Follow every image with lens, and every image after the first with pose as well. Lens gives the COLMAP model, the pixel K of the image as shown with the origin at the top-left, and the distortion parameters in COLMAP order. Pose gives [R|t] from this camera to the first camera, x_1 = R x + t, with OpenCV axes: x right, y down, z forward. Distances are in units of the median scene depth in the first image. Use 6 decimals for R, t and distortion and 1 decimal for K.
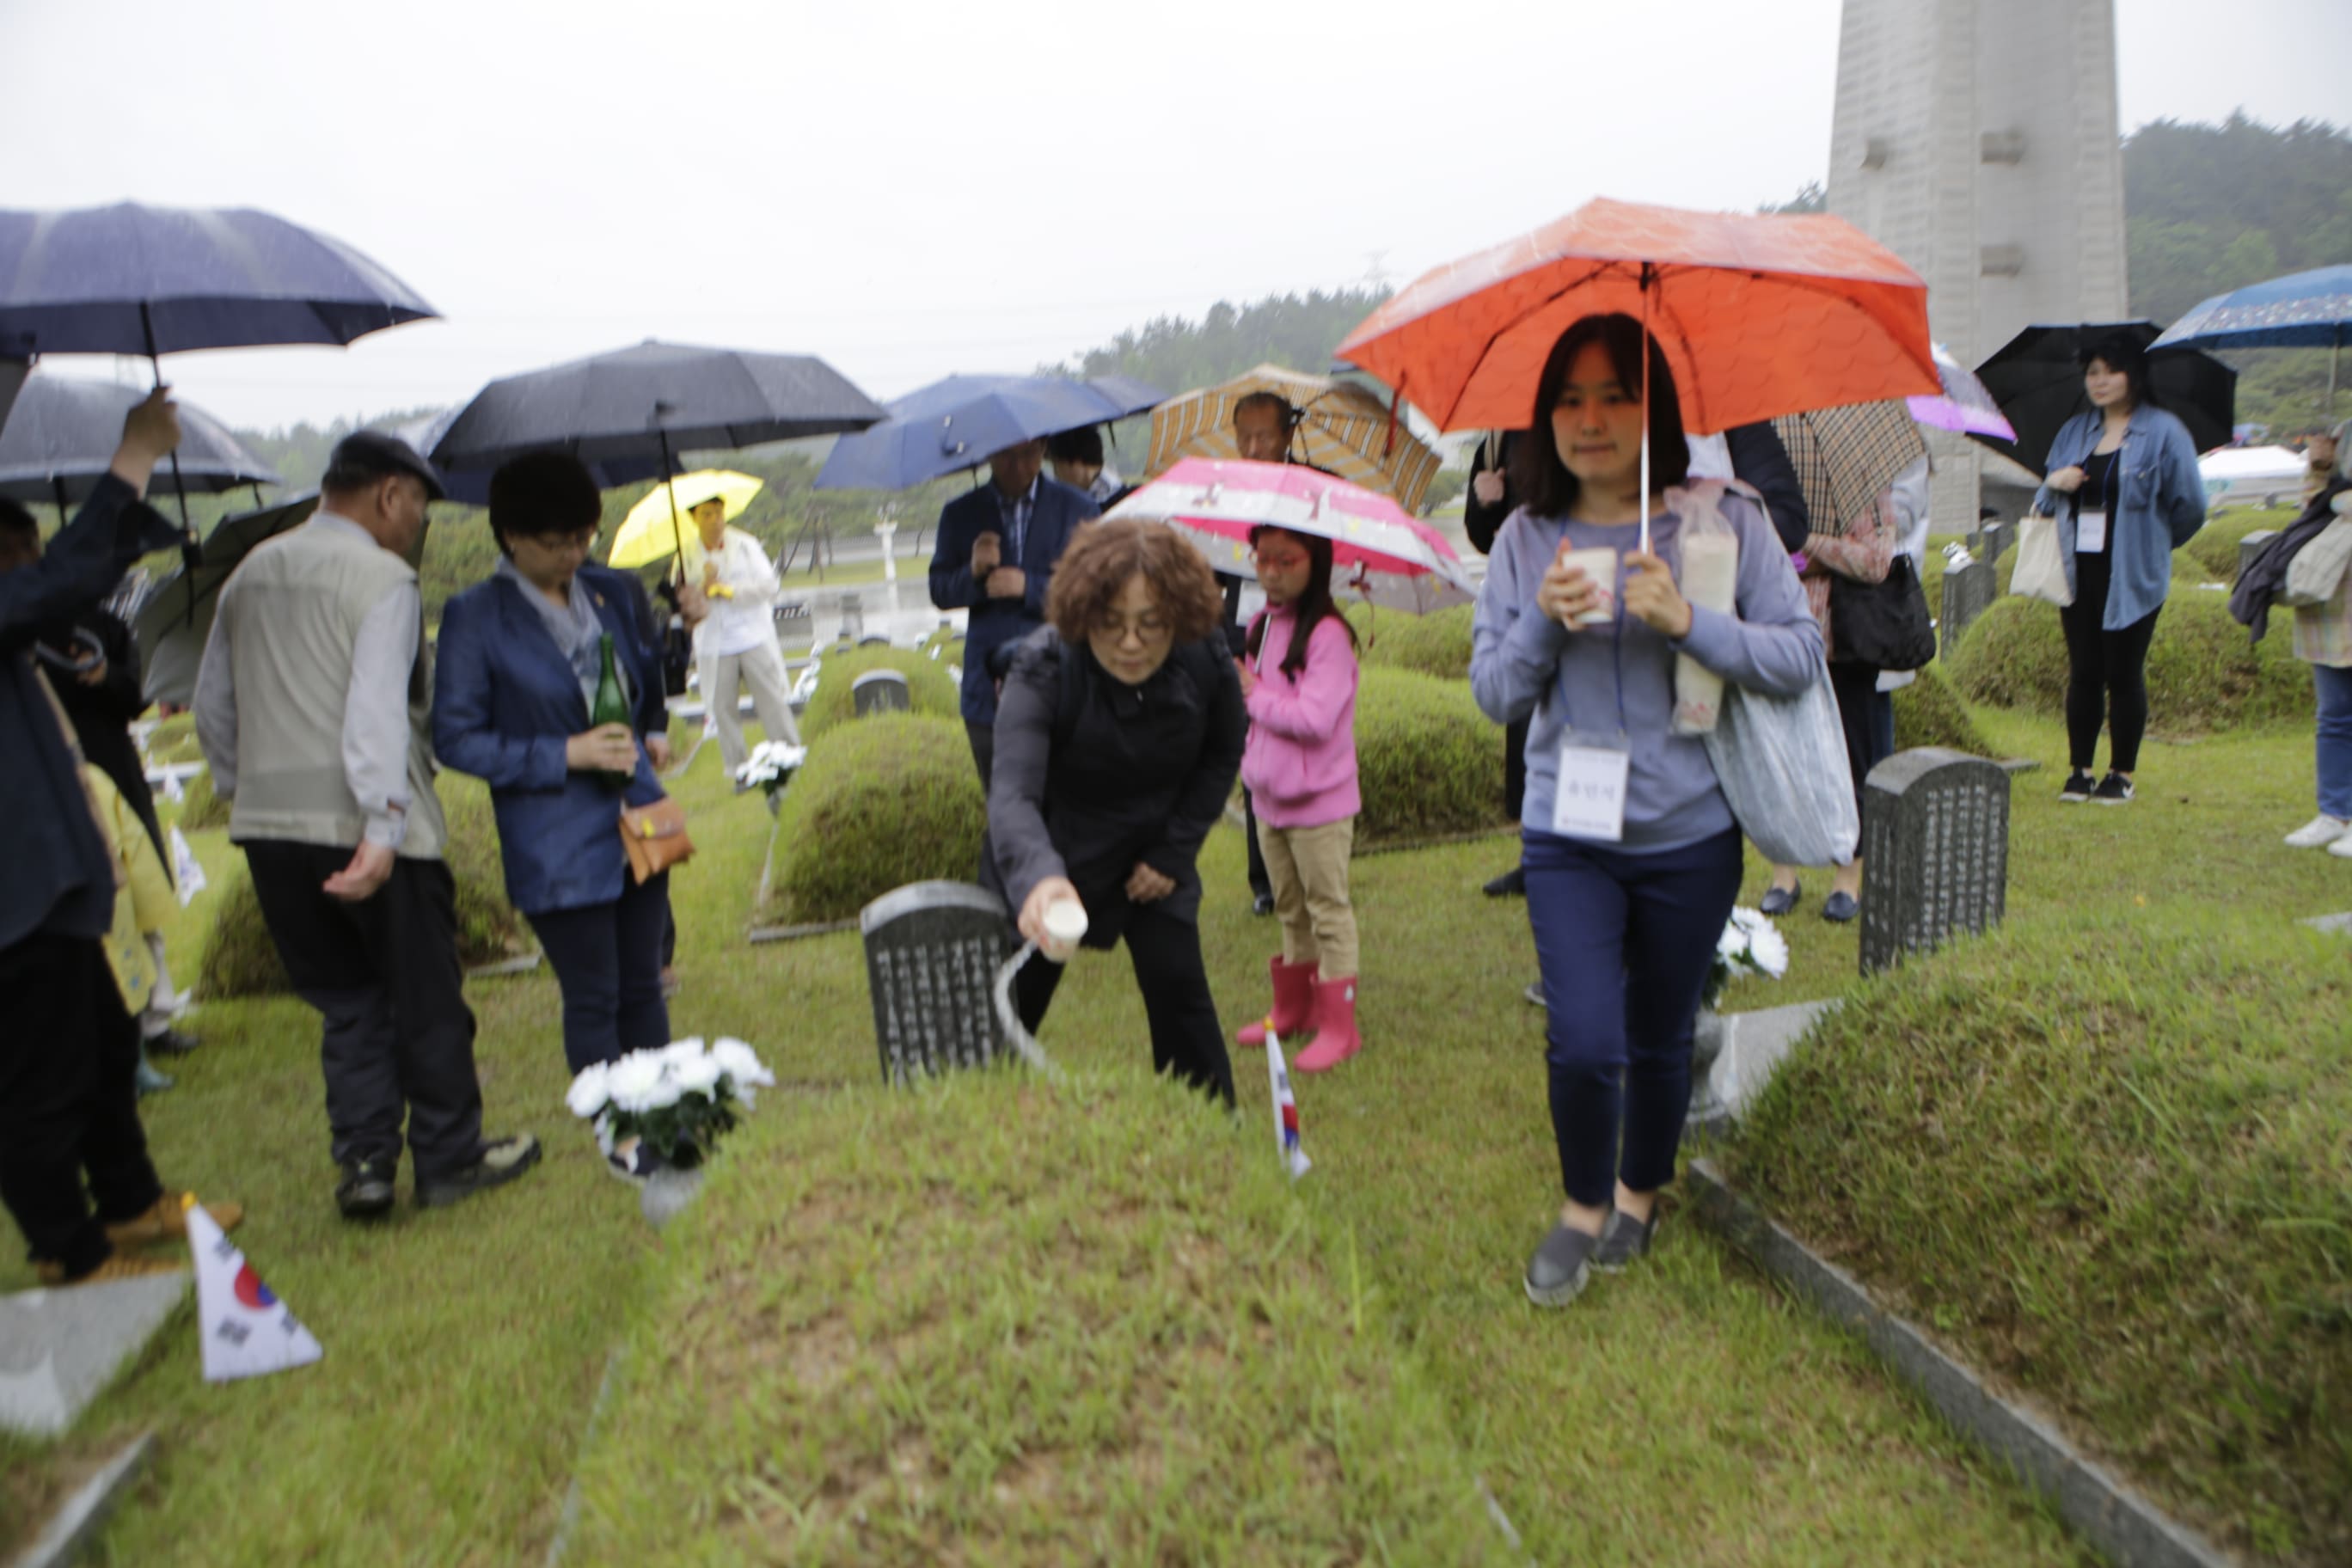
lens RADIAL K [[1639.3, 0, 1161.9], [0, 1639.3, 796.7], [0, 0, 1]] dist [-0.097033, 0.063162]
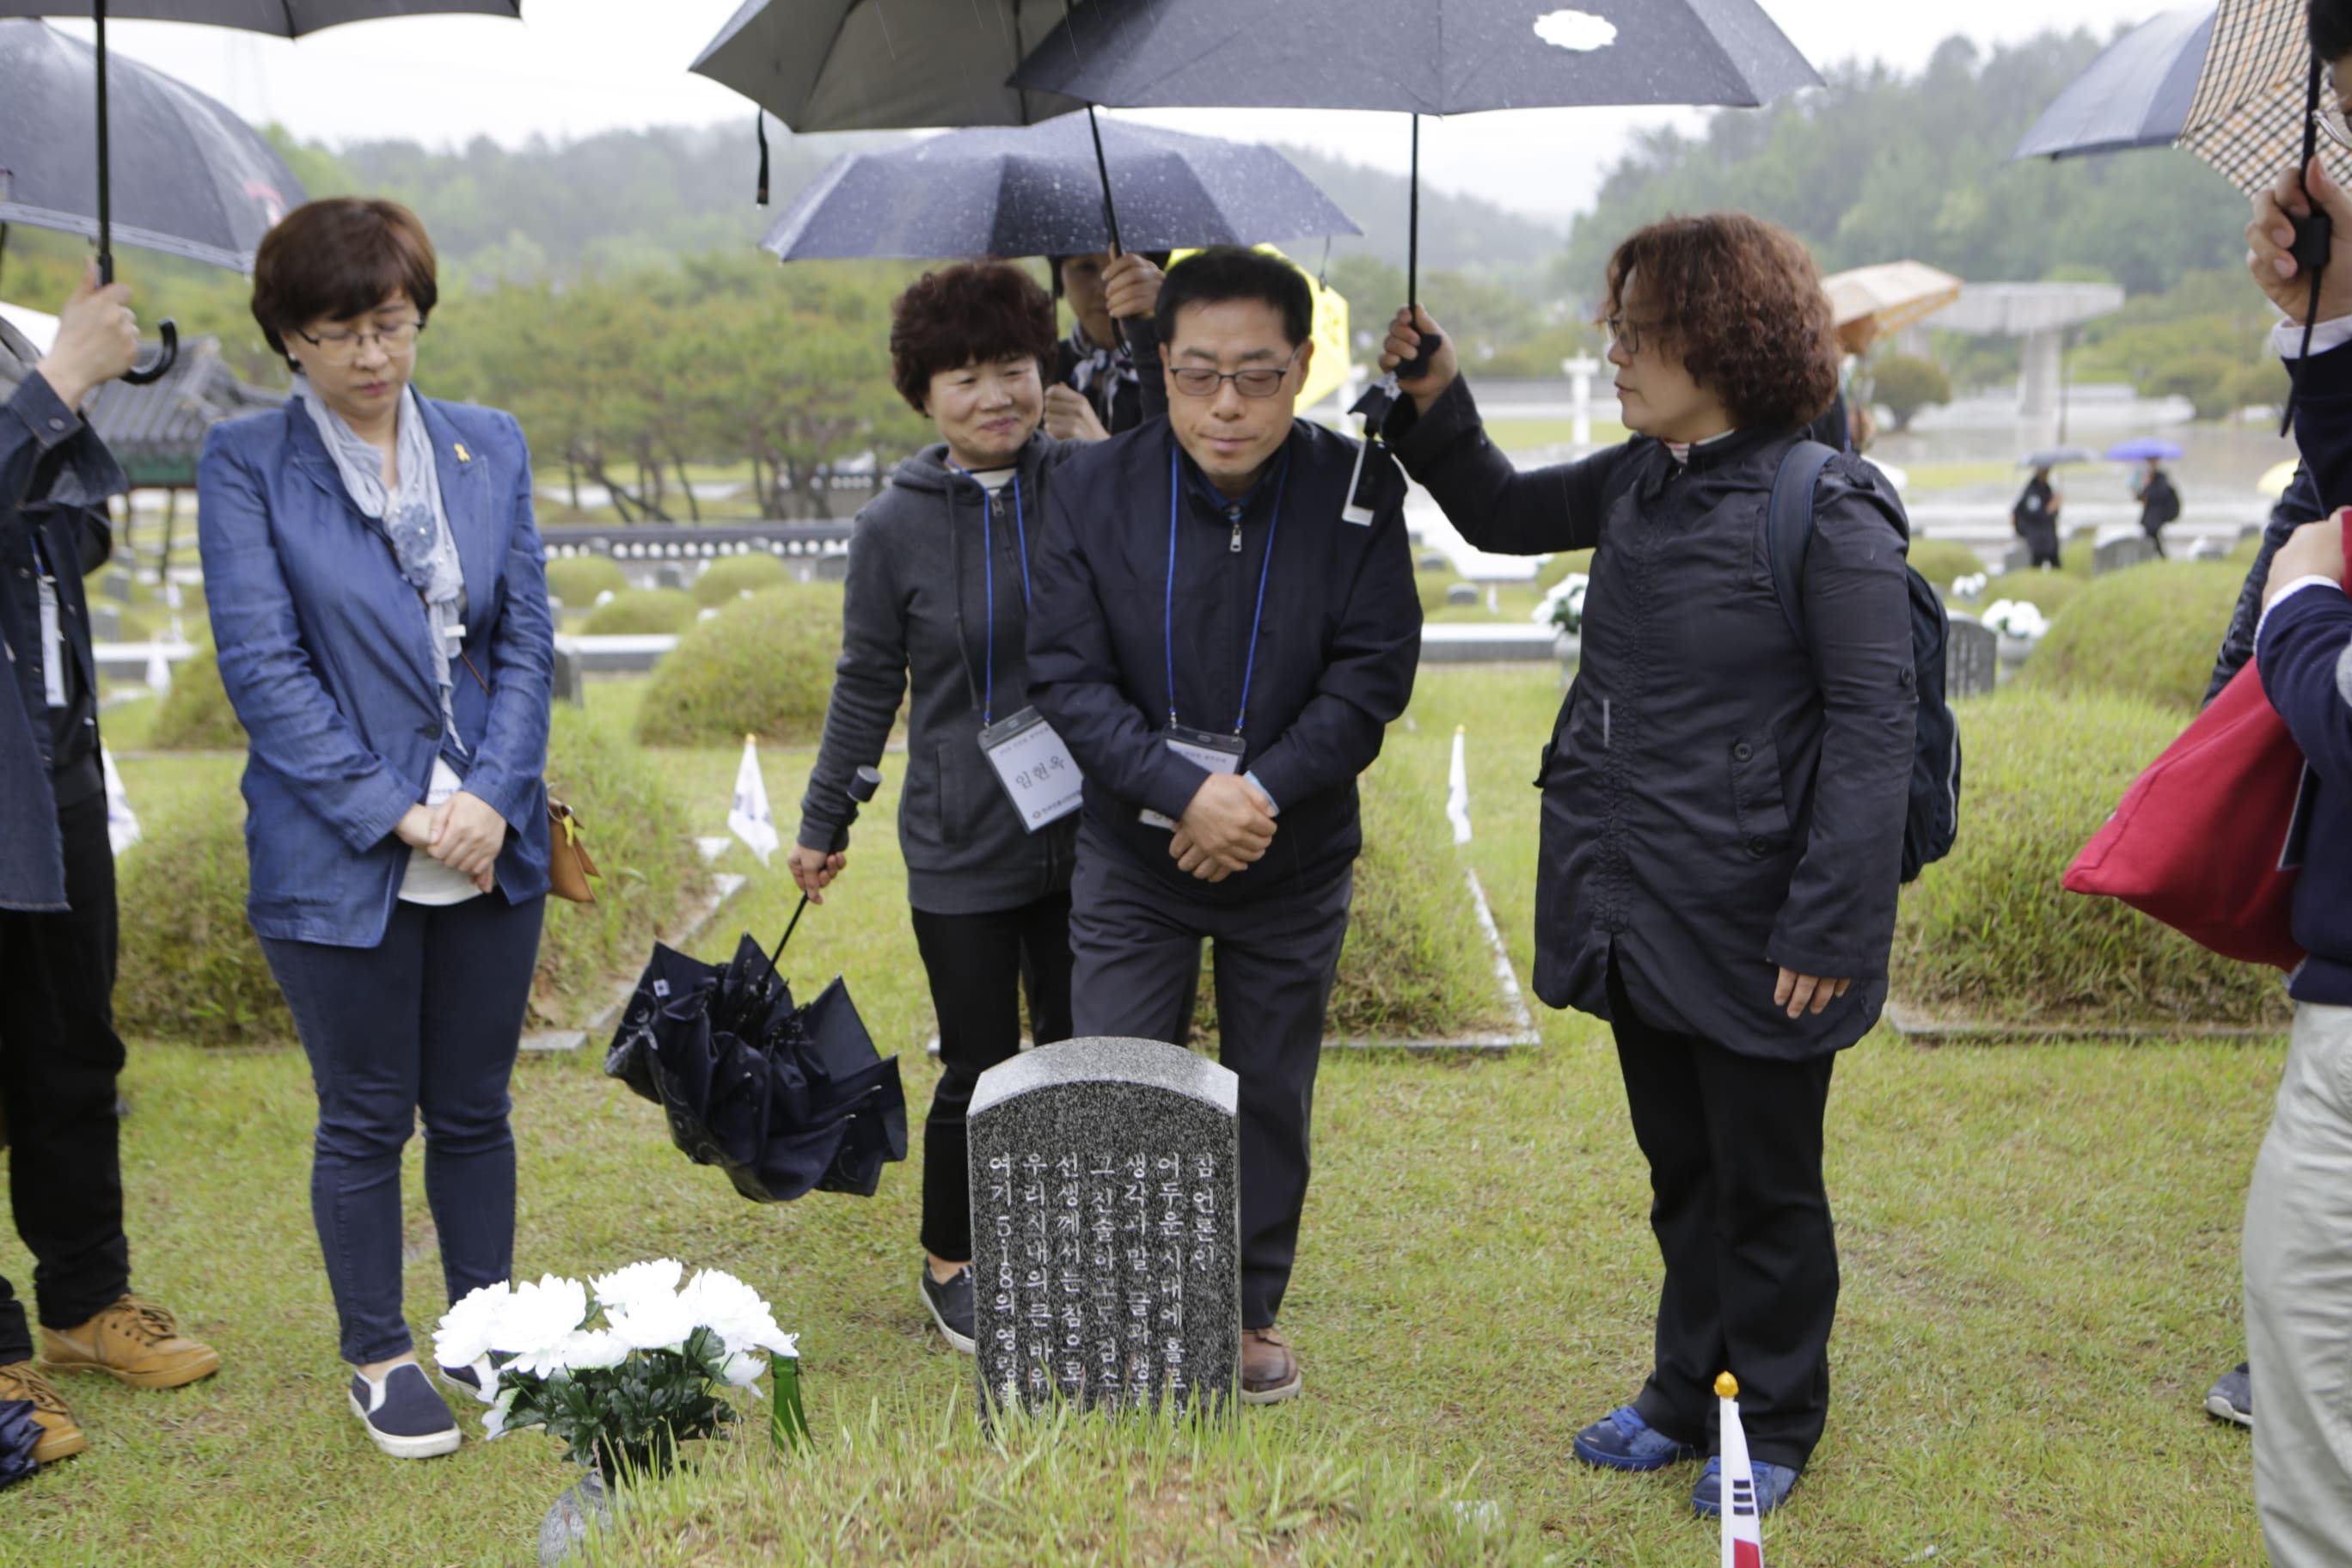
lens RADIAL K [[2690.7, 0, 1176.0], [0, 2690.7, 784.0], [0, 0, 1]] dist [-0.023223, -0.010144]
pose [[0.970326, 0.112056, -0.214269, 0.065076], [-0.115292, 0.993328, -0.002624, -0.032335], [0.212545, 0.027250, 0.976771, 0.139833]]
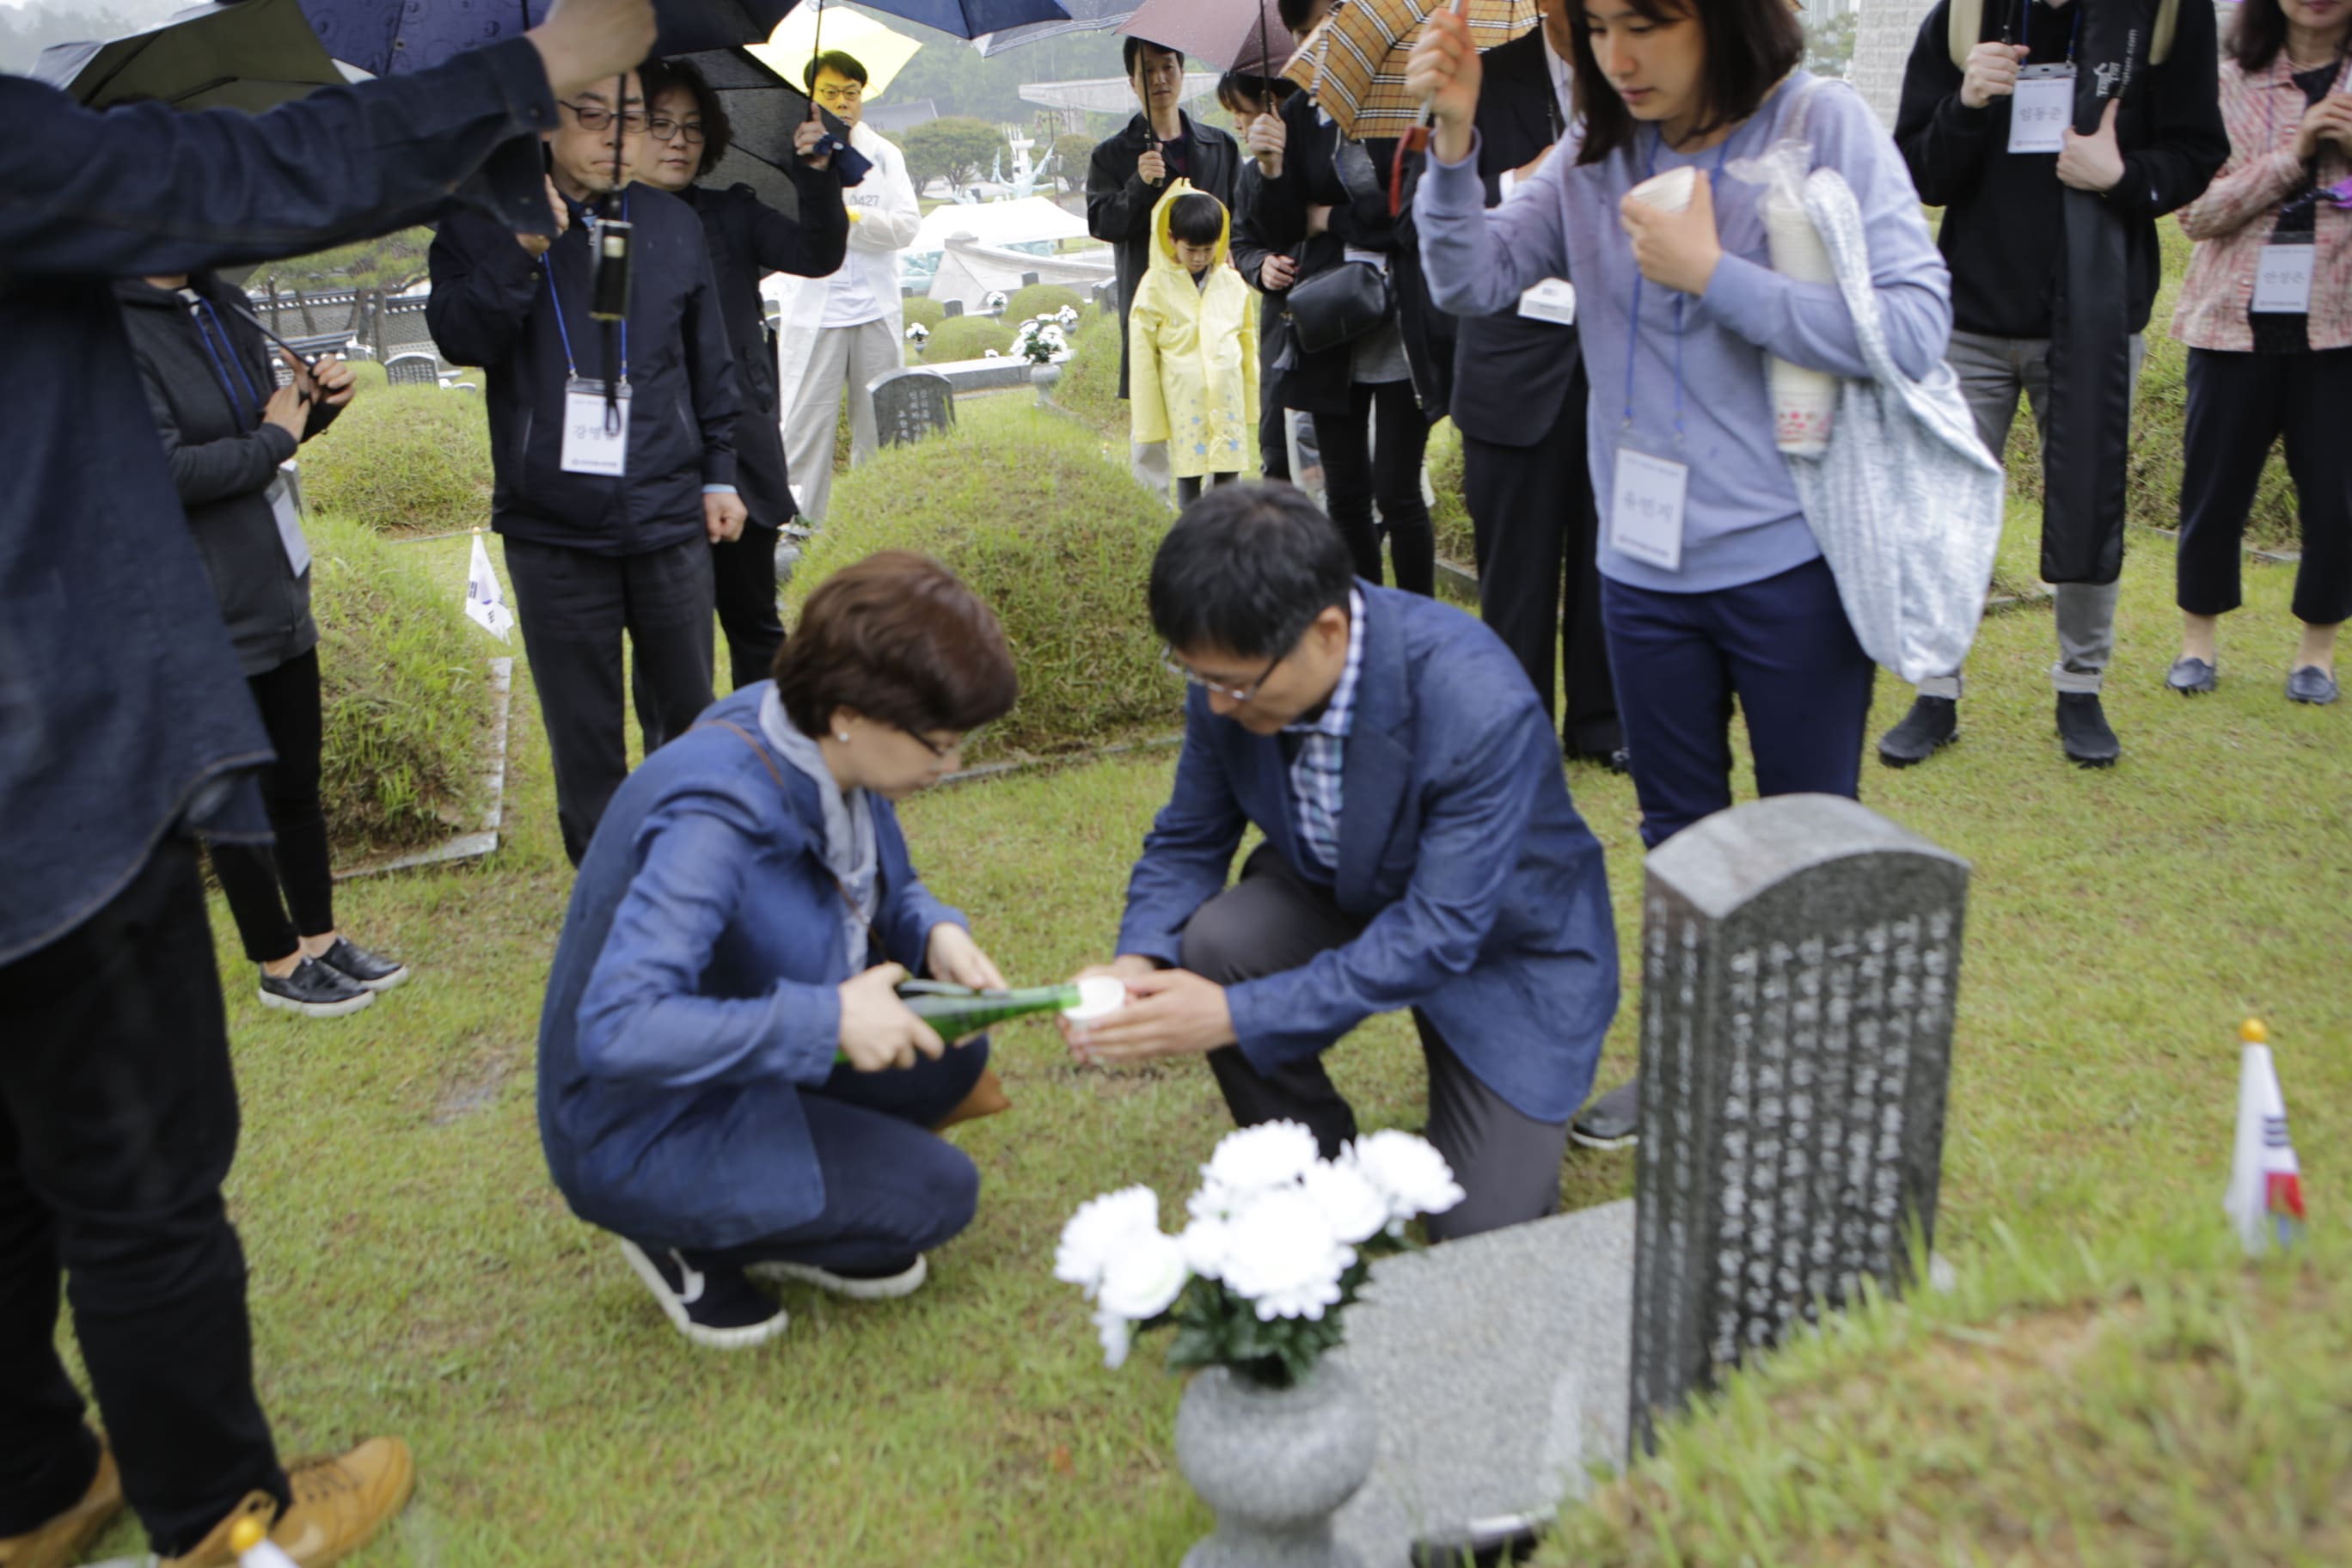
lens RADIAL K [[2041.0, 0, 1171.1], [0, 2041.0, 771.3], [0, 0, 1]] dist [-0.087389, 0.111829]
pose [[0.996119, -0.015472, 0.086648, -0.400932], [0.005112, 0.992936, 0.118538, -0.030598], [-0.087870, -0.117635, 0.989162, 0.439784]]
